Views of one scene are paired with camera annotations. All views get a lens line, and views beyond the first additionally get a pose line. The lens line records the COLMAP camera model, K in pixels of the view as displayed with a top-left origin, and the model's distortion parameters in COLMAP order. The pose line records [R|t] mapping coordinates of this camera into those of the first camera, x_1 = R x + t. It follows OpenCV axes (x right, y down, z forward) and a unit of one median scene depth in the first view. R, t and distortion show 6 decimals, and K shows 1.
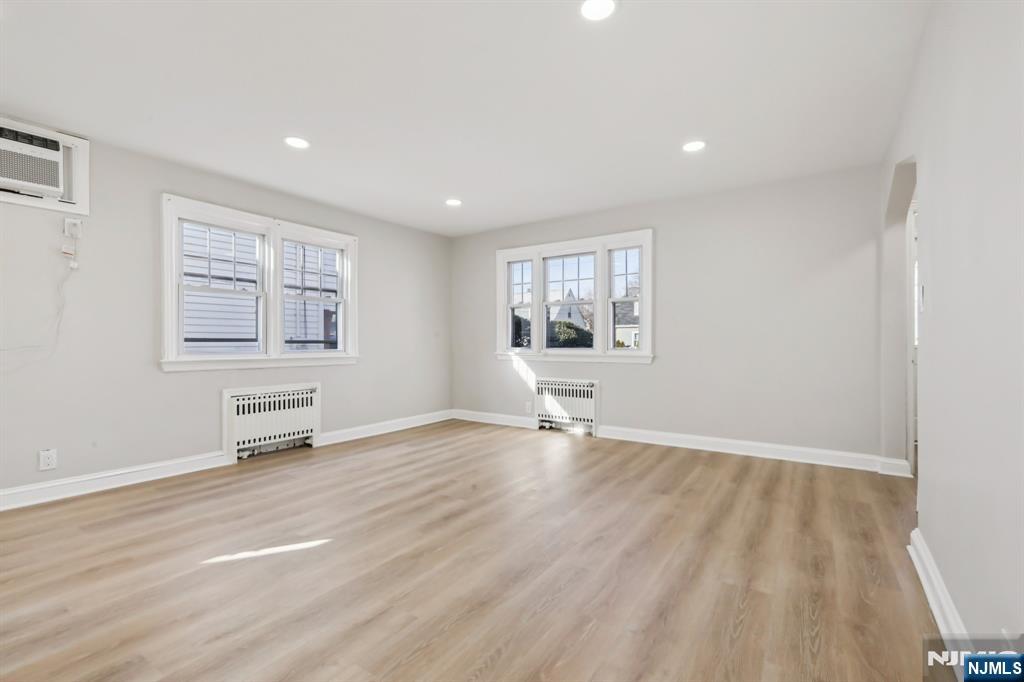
lens RADIAL K [[458.2, 0, 512.0], [0, 458.2, 341.0], [0, 0, 1]] dist [-0.002503, -0.000240]
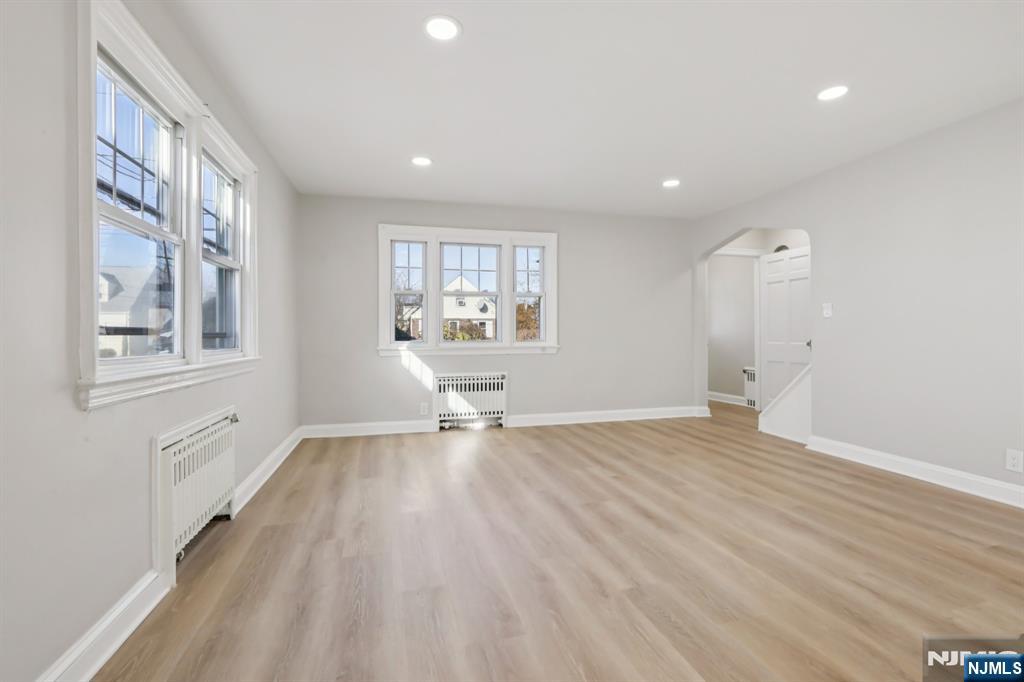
lens RADIAL K [[460.0, 0, 511.0], [0, 460.0, 335.3], [0, 0, 1]] dist [-0.002285, -0.000609]
pose [[0.651409, -0.002947, 0.758721, -0.548777], [0.001709, 0.999996, 0.002417, 0.001629], [-0.758725, -0.000278, 0.651411, 0.306988]]
